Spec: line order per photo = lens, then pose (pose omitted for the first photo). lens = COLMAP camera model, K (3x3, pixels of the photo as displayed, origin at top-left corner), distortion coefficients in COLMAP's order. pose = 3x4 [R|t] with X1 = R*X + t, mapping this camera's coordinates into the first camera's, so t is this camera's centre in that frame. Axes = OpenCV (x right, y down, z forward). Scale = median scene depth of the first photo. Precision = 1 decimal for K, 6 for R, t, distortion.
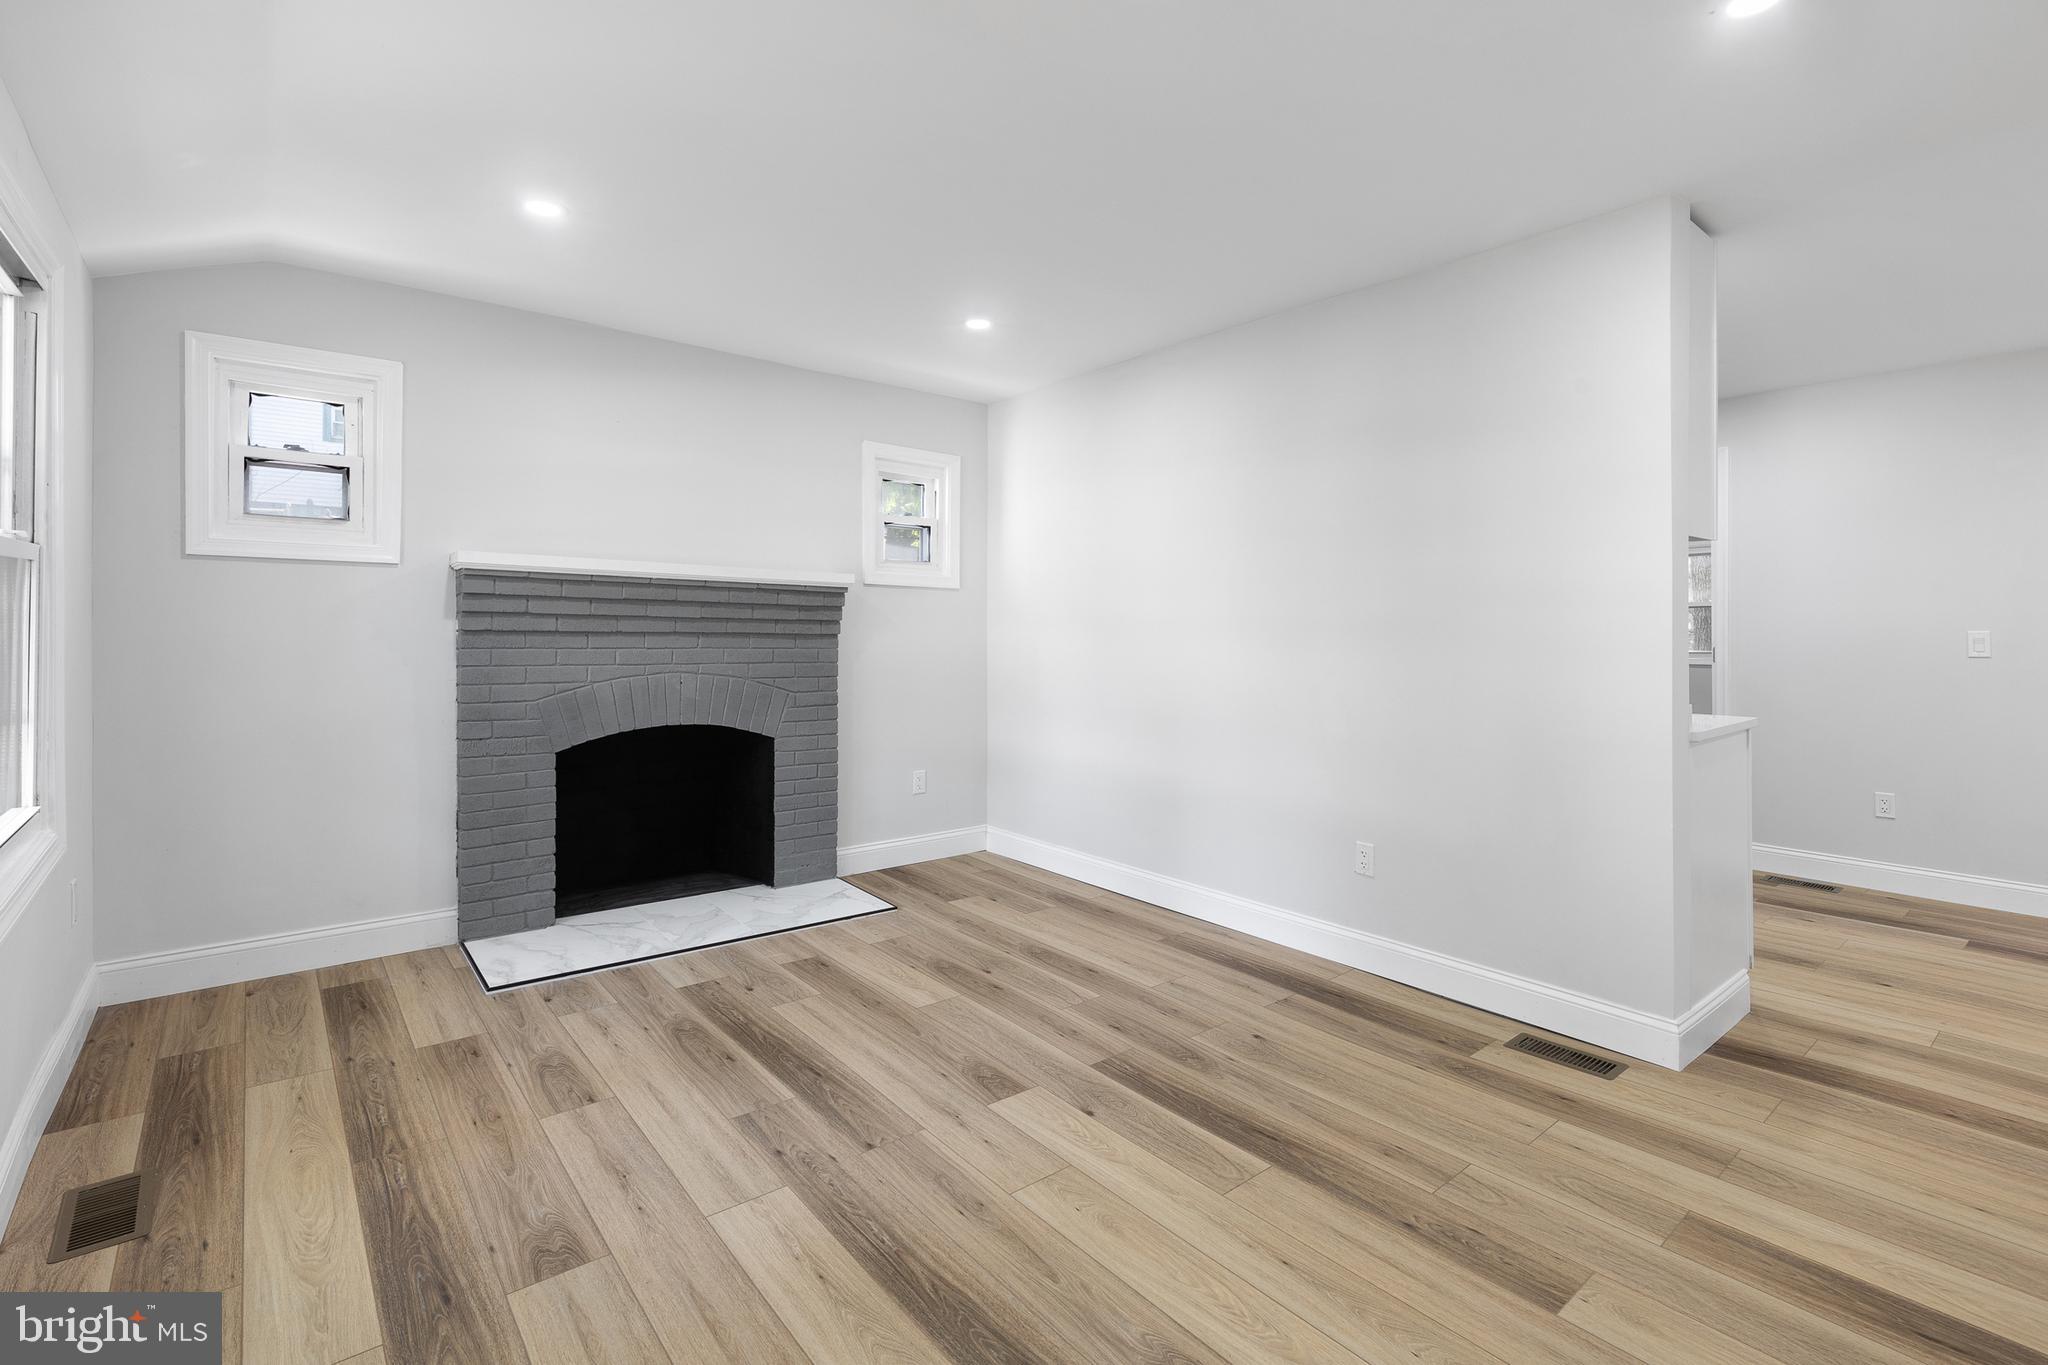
lens RADIAL K [[937.2, 0, 1031.5], [0, 937.2, 629.6], [0, 0, 1]] dist [0.007111, -0.000586]
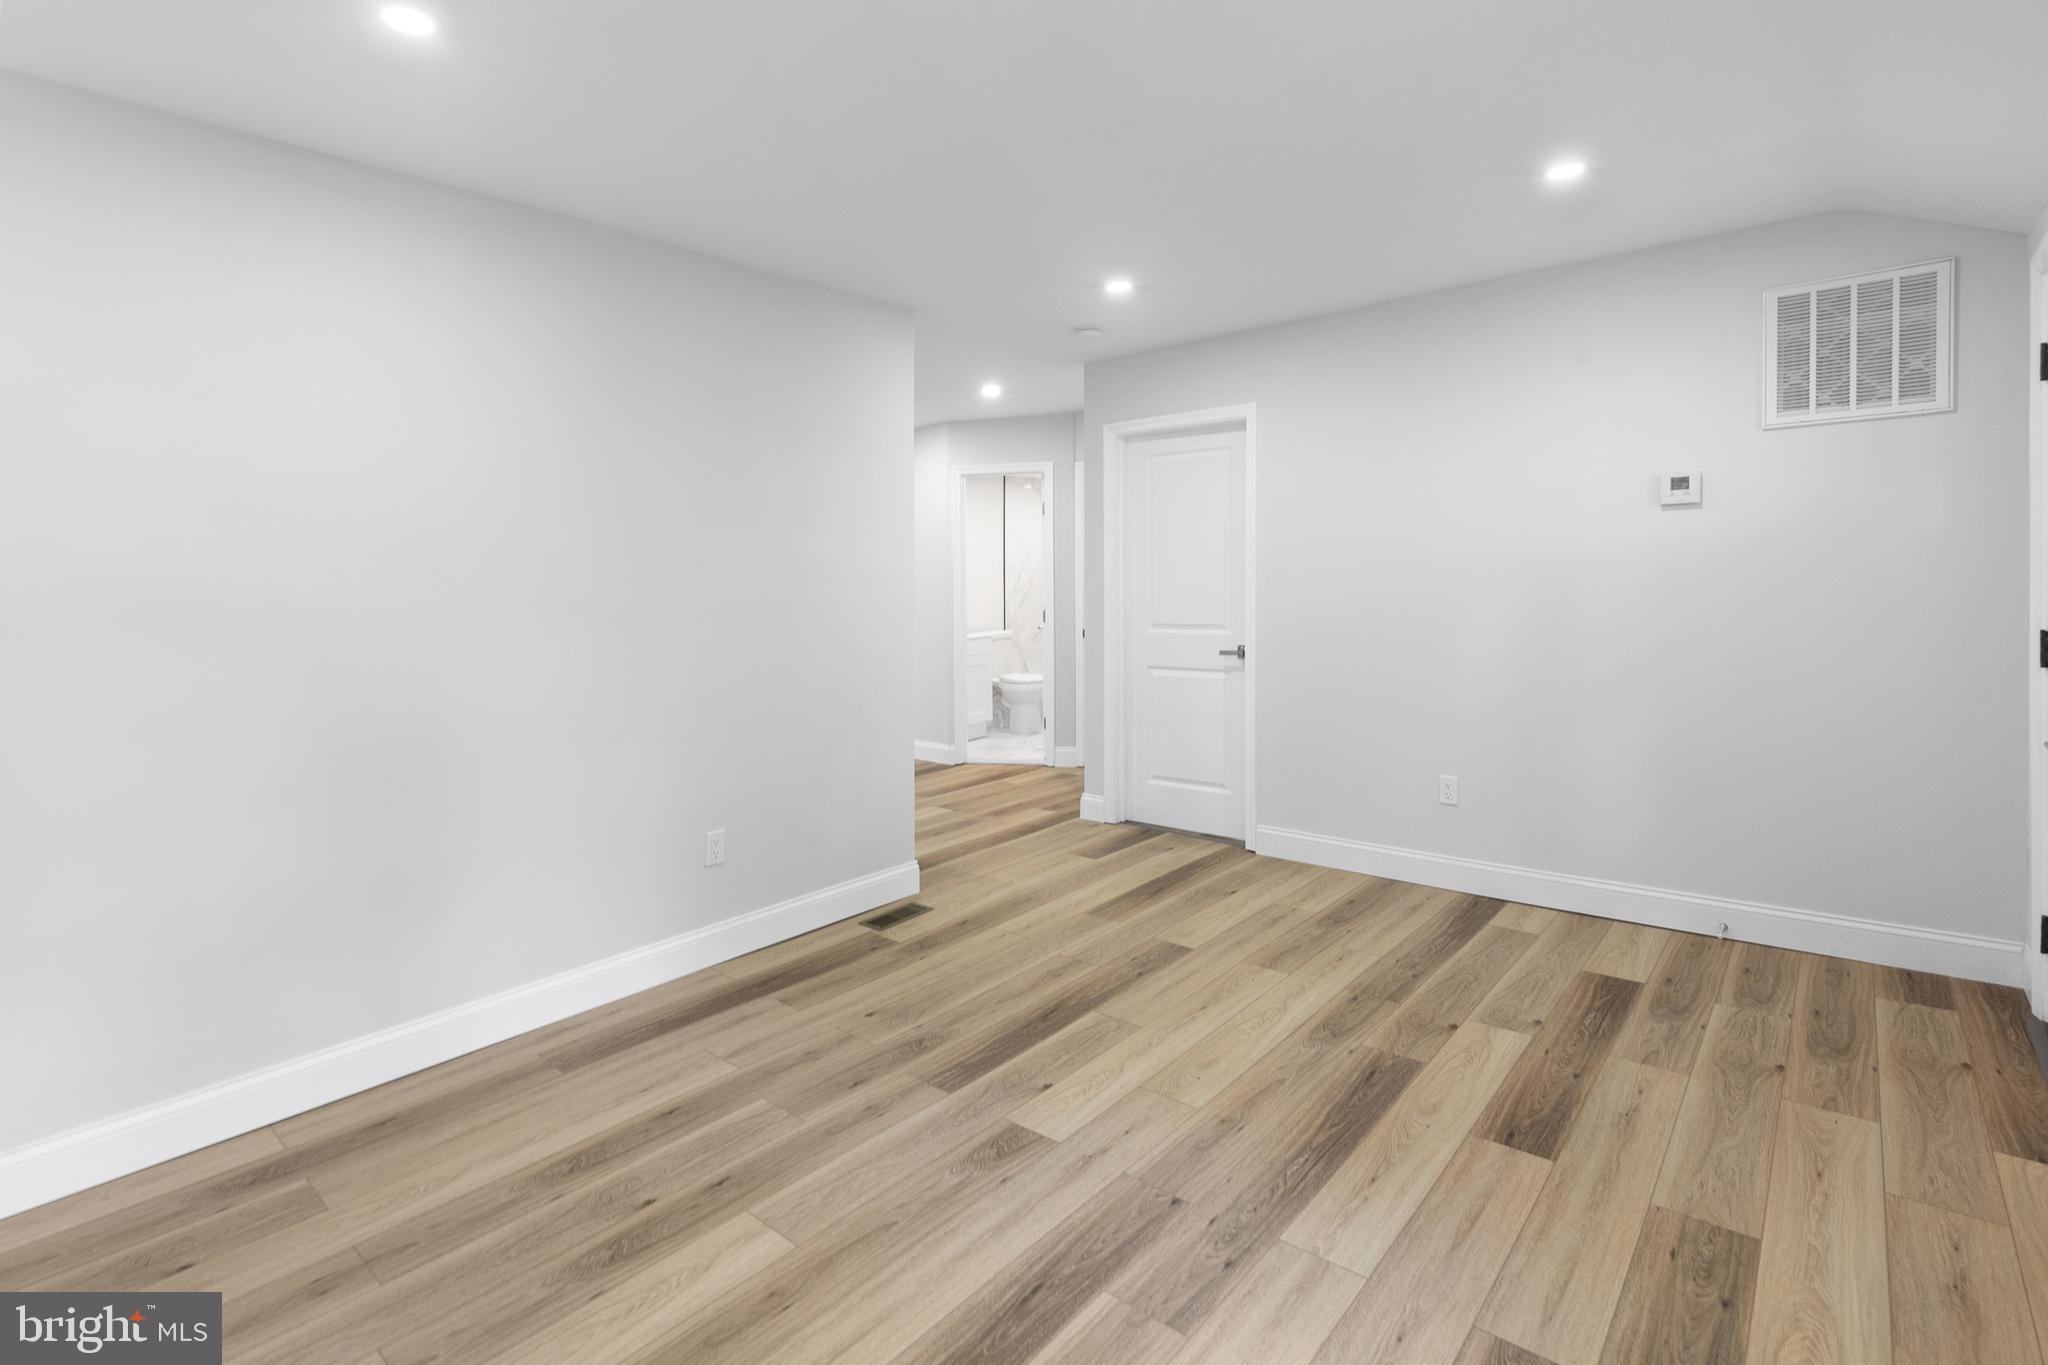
lens RADIAL K [[971.8, 0, 1032.4], [0, 971.8, 558.2], [0, 0, 1]] dist [0.012423, -0.004243]
pose [[-0.176809, 0.021986, 0.984000, -1.035965], [0.029277, 0.999426, -0.017070, -0.043777], [-0.983810, 0.025790, -0.177351, 1.242209]]
